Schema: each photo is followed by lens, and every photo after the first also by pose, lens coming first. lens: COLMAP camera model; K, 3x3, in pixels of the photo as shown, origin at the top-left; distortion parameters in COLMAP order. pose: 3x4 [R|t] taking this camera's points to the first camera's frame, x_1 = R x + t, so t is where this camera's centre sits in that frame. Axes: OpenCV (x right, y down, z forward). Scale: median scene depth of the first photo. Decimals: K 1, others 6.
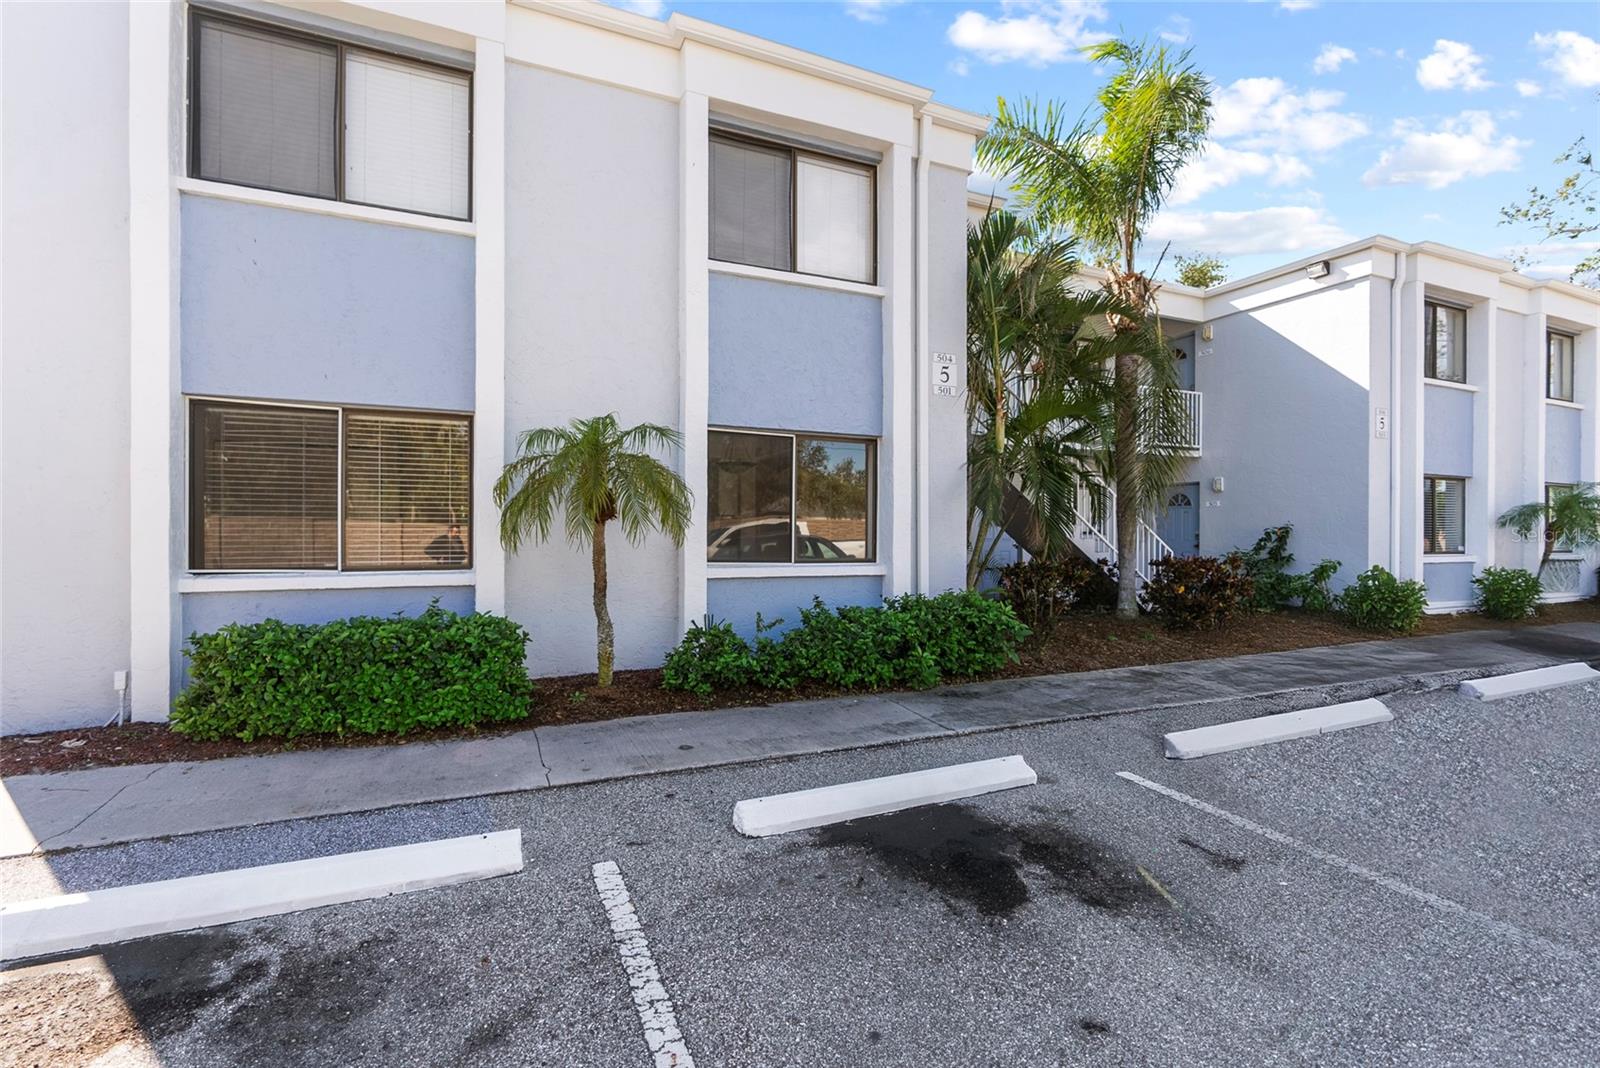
lens RADIAL K [[724.0, 0, 797.5], [0, 724.0, 531.4], [0, 0, 1]] dist [-0.009995, 0.003982]
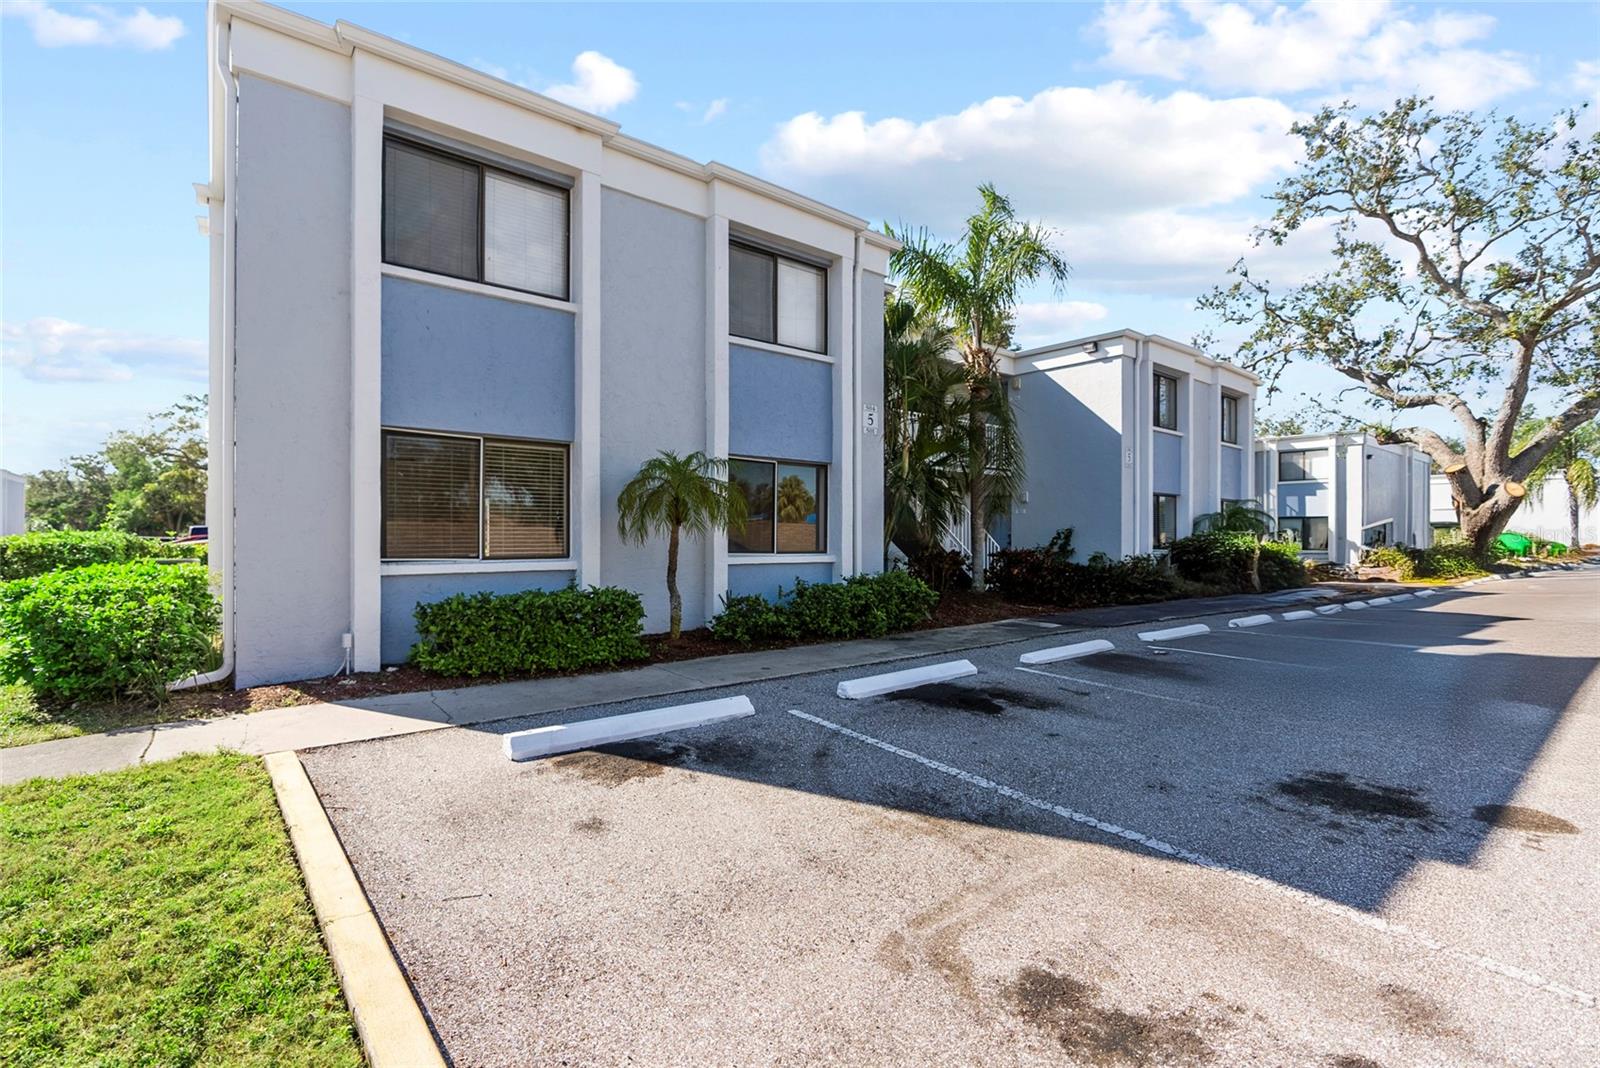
lens RADIAL K [[724.0, 0, 797.5], [0, 724.0, 531.4], [0, 0, 1]] dist [-0.009995, 0.003982]
pose [[0.964589, 0.001145, 0.263753, -0.319175], [-0.000359, 0.999995, -0.003028, 0.004867], [-0.263756, 0.002826, 0.964585, -0.334872]]
